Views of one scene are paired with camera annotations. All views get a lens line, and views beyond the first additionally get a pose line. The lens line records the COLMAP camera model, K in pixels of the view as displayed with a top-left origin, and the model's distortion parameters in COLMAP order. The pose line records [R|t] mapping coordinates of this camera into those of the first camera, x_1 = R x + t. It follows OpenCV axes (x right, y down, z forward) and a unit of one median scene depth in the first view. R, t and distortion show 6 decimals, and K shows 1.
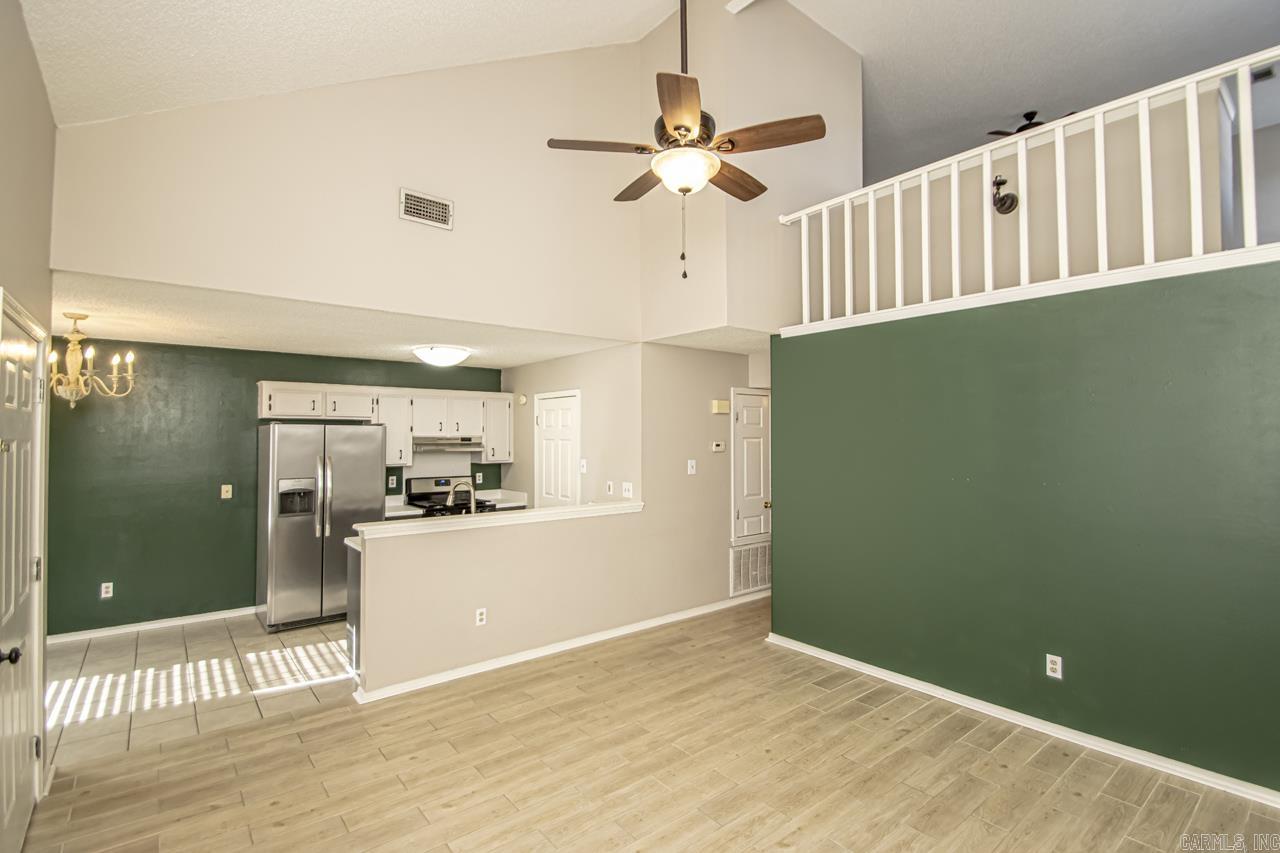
lens RADIAL K [[569.1, 0, 671.7], [0, 569.1, 438.5], [0, 0, 1]] dist [0.021558, -0.019675]
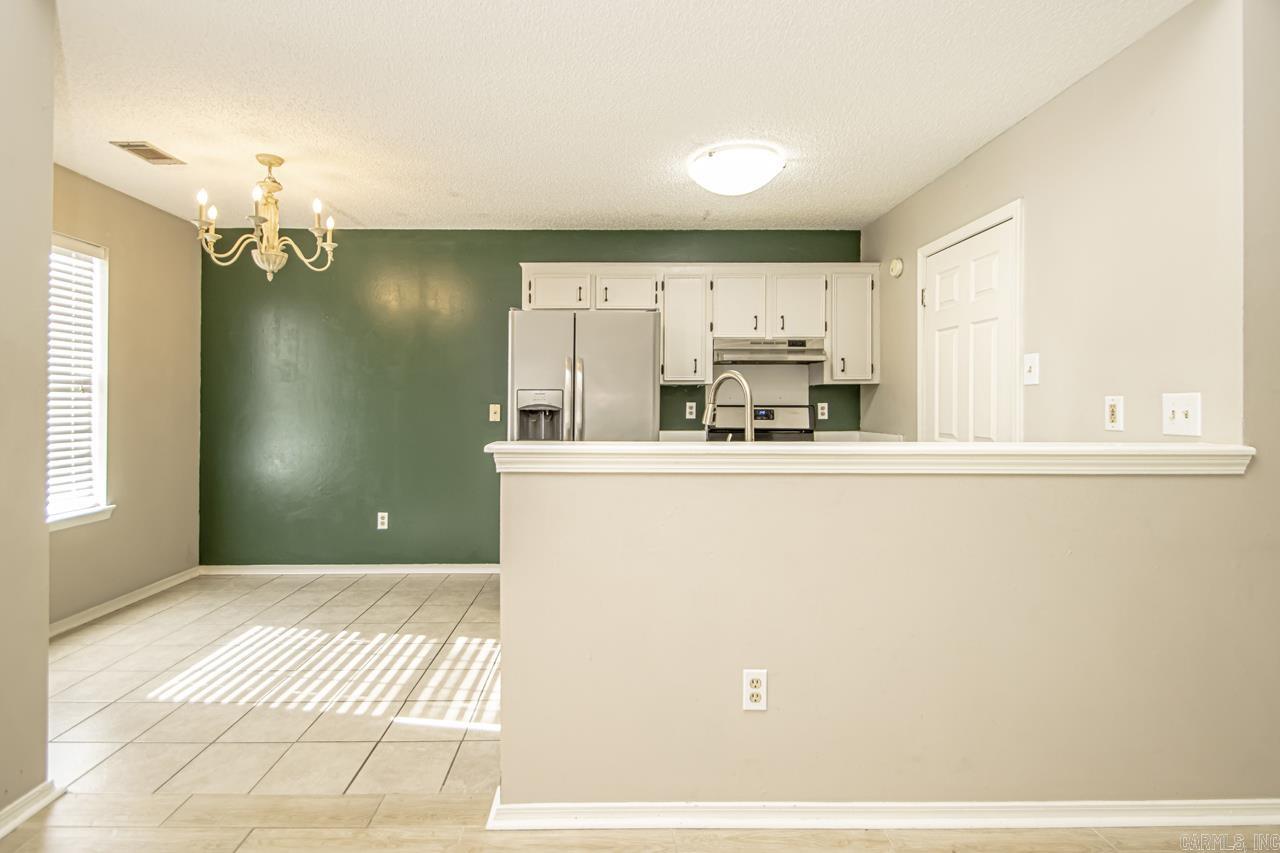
lens RADIAL K [[630.1, 0, 611.4], [0, 630.1, 422.2], [0, 0, 1]] dist [0.051609, -0.087895]
pose [[0.763606, 0.015590, -0.645495, -0.104291], [0.009747, 0.999316, 0.035666, 0.085865], [0.645609, -0.033526, 0.762932, 0.501662]]
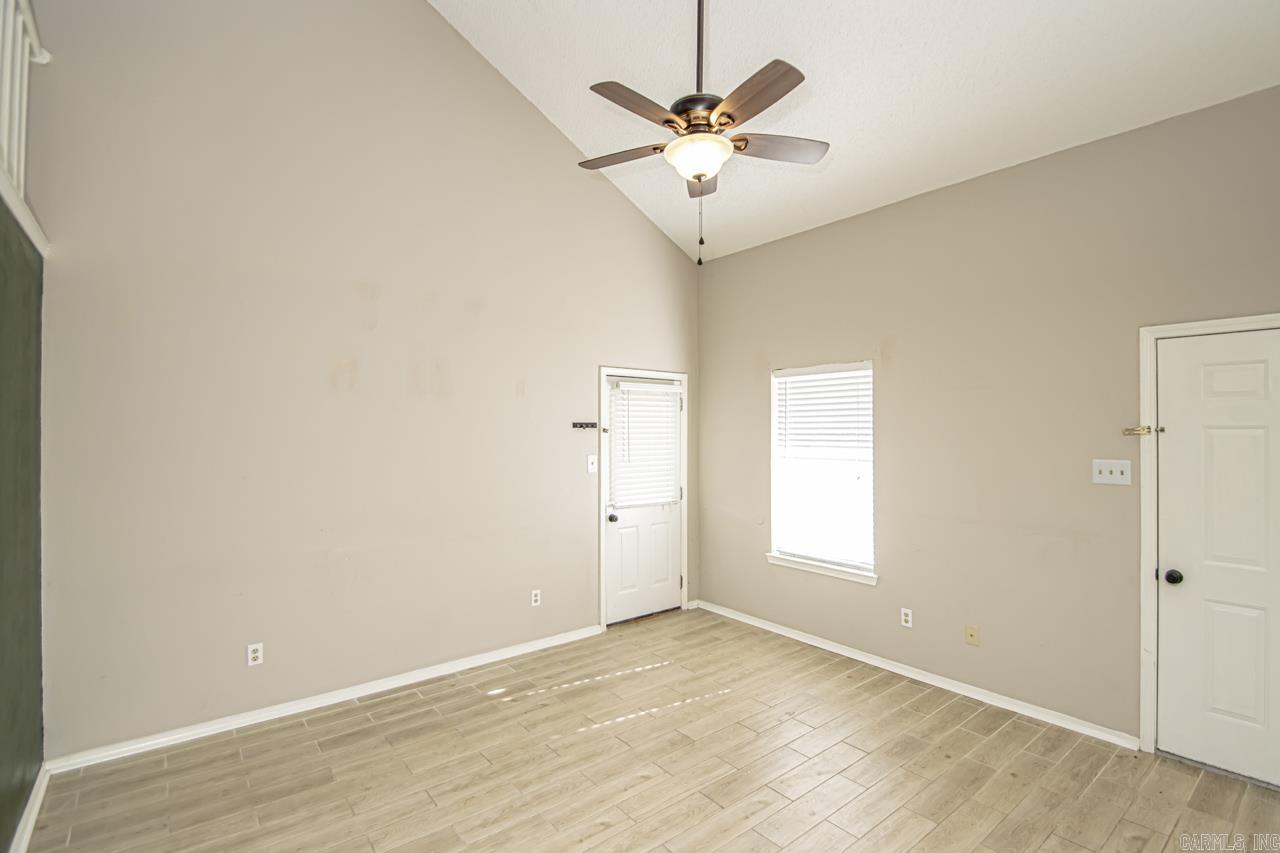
lens RADIAL K [[595.0, 0, 640.0], [0, 595.0, 426.5], [0, 0, 1]] dist [0.002162, -0.016869]
pose [[-0.999667, 0.004438, 0.025436, 0.046645], [0.004359, 0.999986, -0.003148, 0.000806], [-0.025450, -0.003036, -0.999671, 0.968775]]
